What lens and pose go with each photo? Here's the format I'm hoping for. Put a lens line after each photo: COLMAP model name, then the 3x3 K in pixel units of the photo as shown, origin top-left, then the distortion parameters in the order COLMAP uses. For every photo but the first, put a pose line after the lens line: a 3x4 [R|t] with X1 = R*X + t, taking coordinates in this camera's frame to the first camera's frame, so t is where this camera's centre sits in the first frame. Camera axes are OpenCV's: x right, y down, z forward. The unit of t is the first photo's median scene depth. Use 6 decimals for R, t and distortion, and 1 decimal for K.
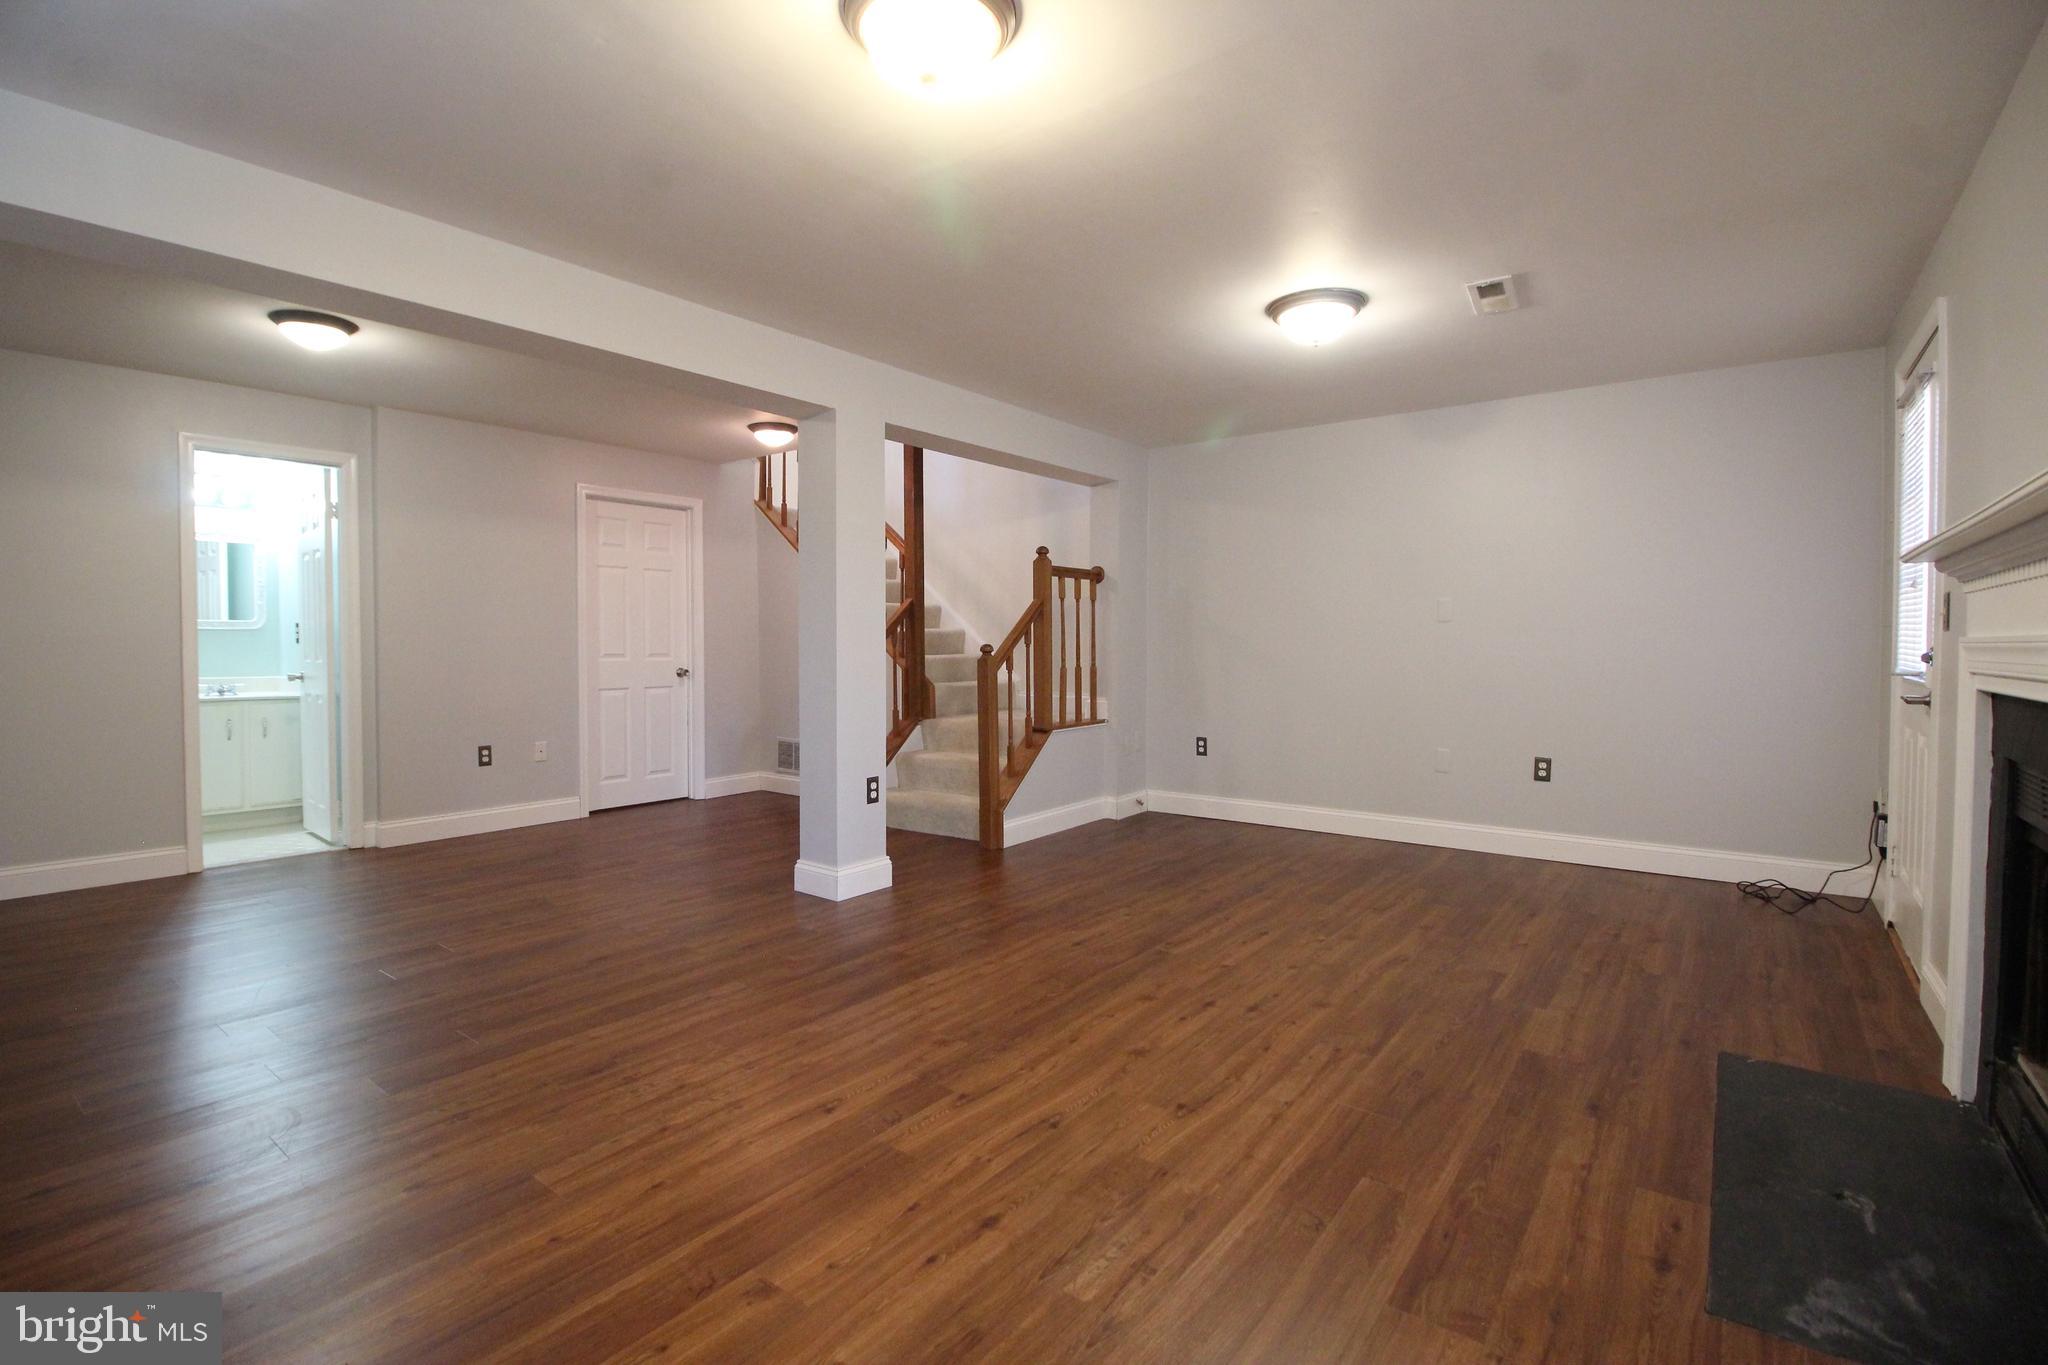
lens RADIAL K [[950.4, 0, 1024.7], [0, 950.4, 673.1], [0, 0, 1]] dist [-0.004792, -0.000333]
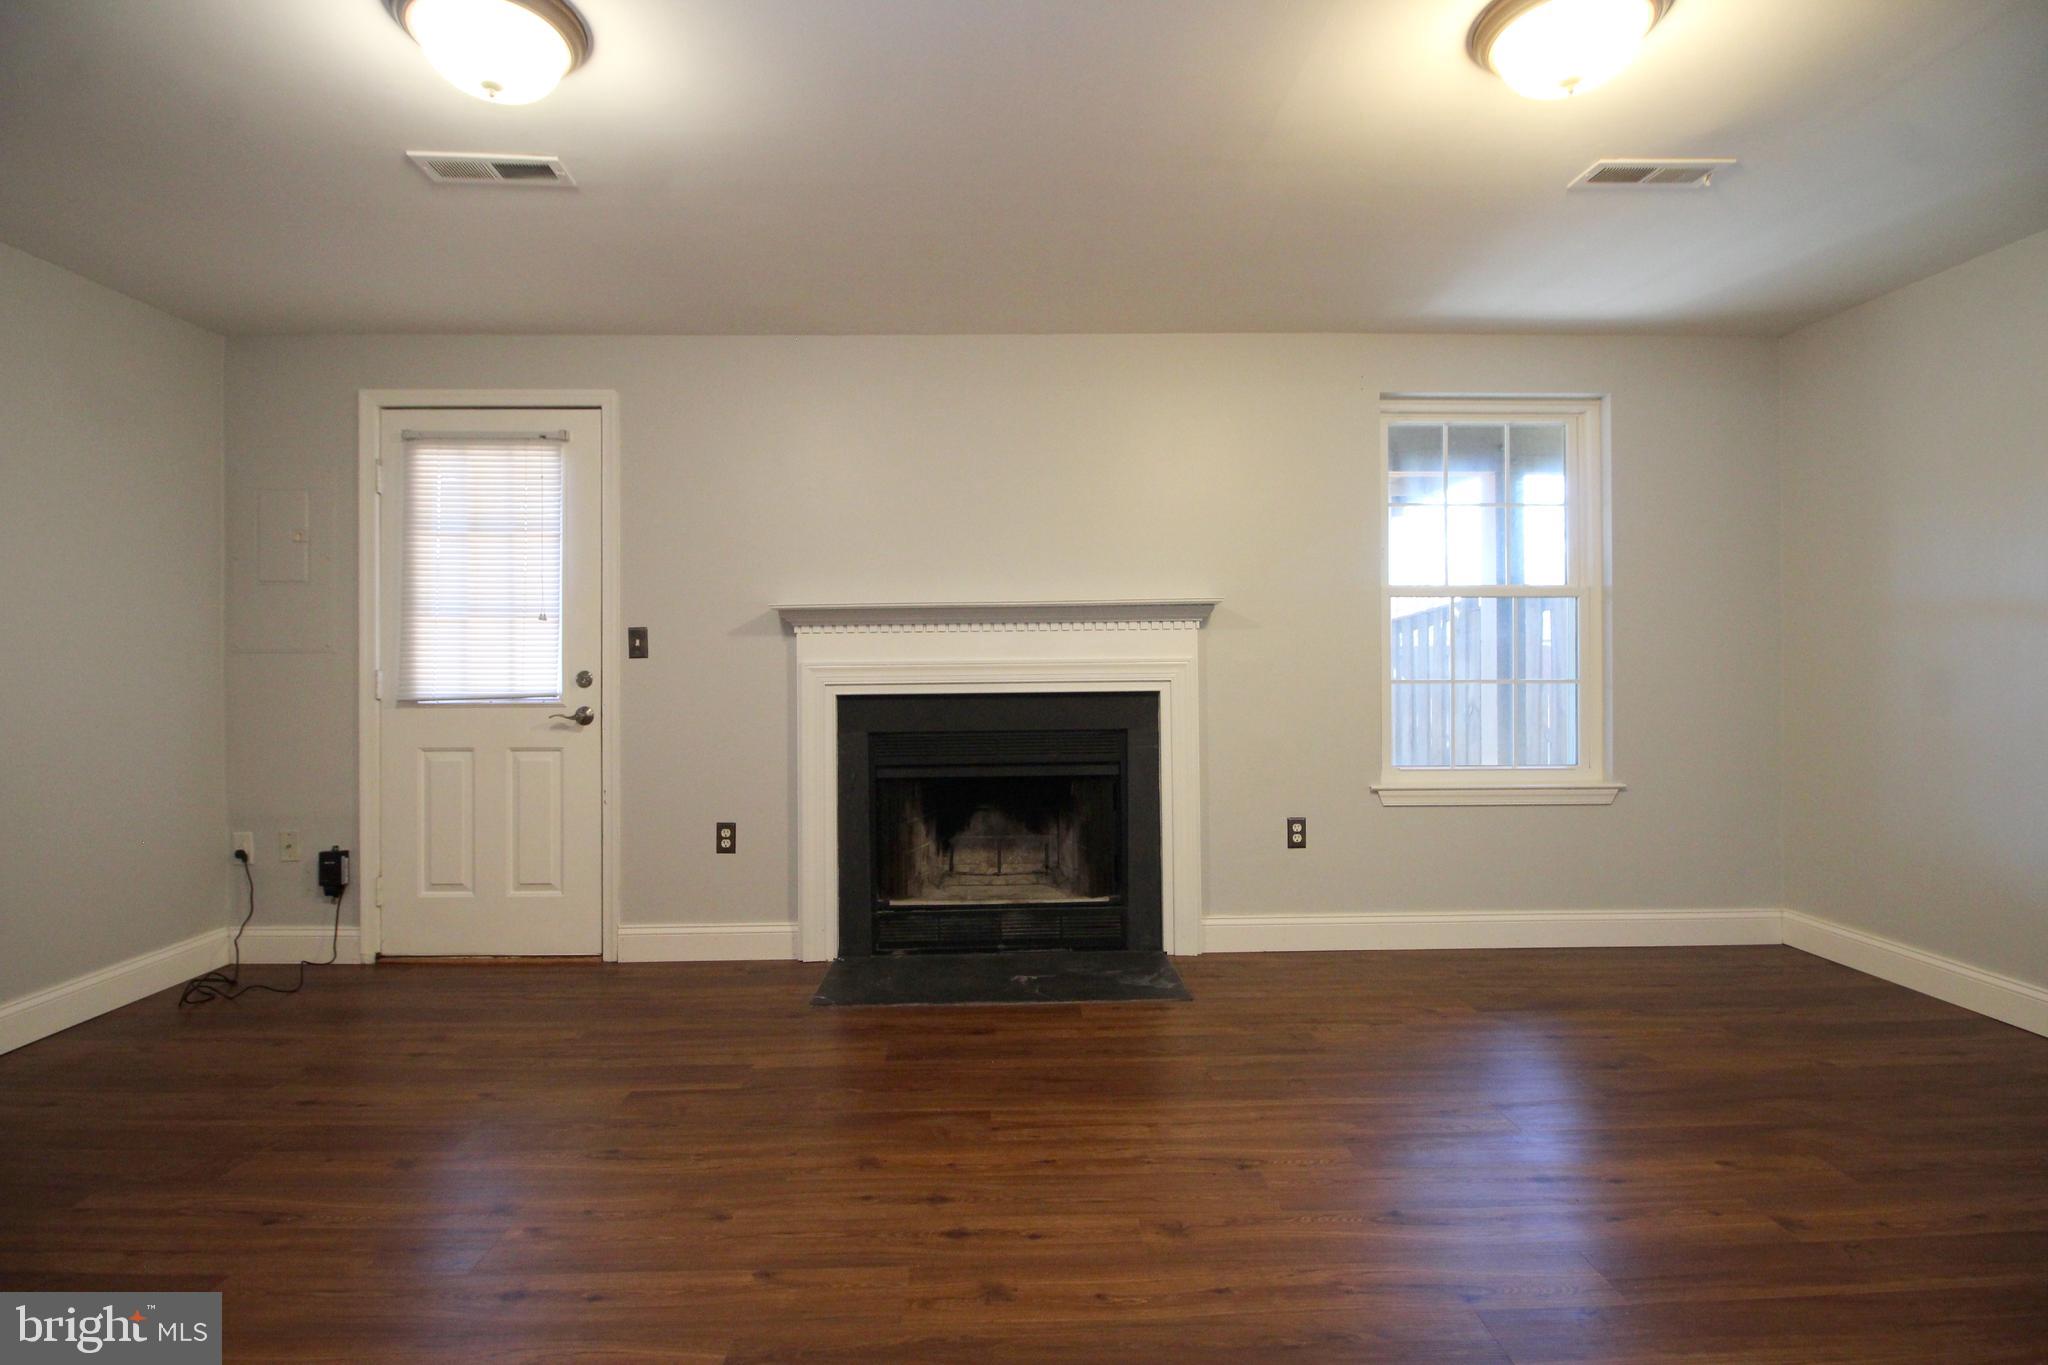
lens RADIAL K [[950.4, 0, 1022.5], [0, 950.4, 672.0], [0, 0, 1]] dist [-0.004792, -0.000333]
pose [[-0.633061, -0.004005, 0.774091, -0.358241], [0.026416, 0.999292, 0.026774, -0.045731], [-0.773651, 0.037398, -0.632507, 1.511303]]
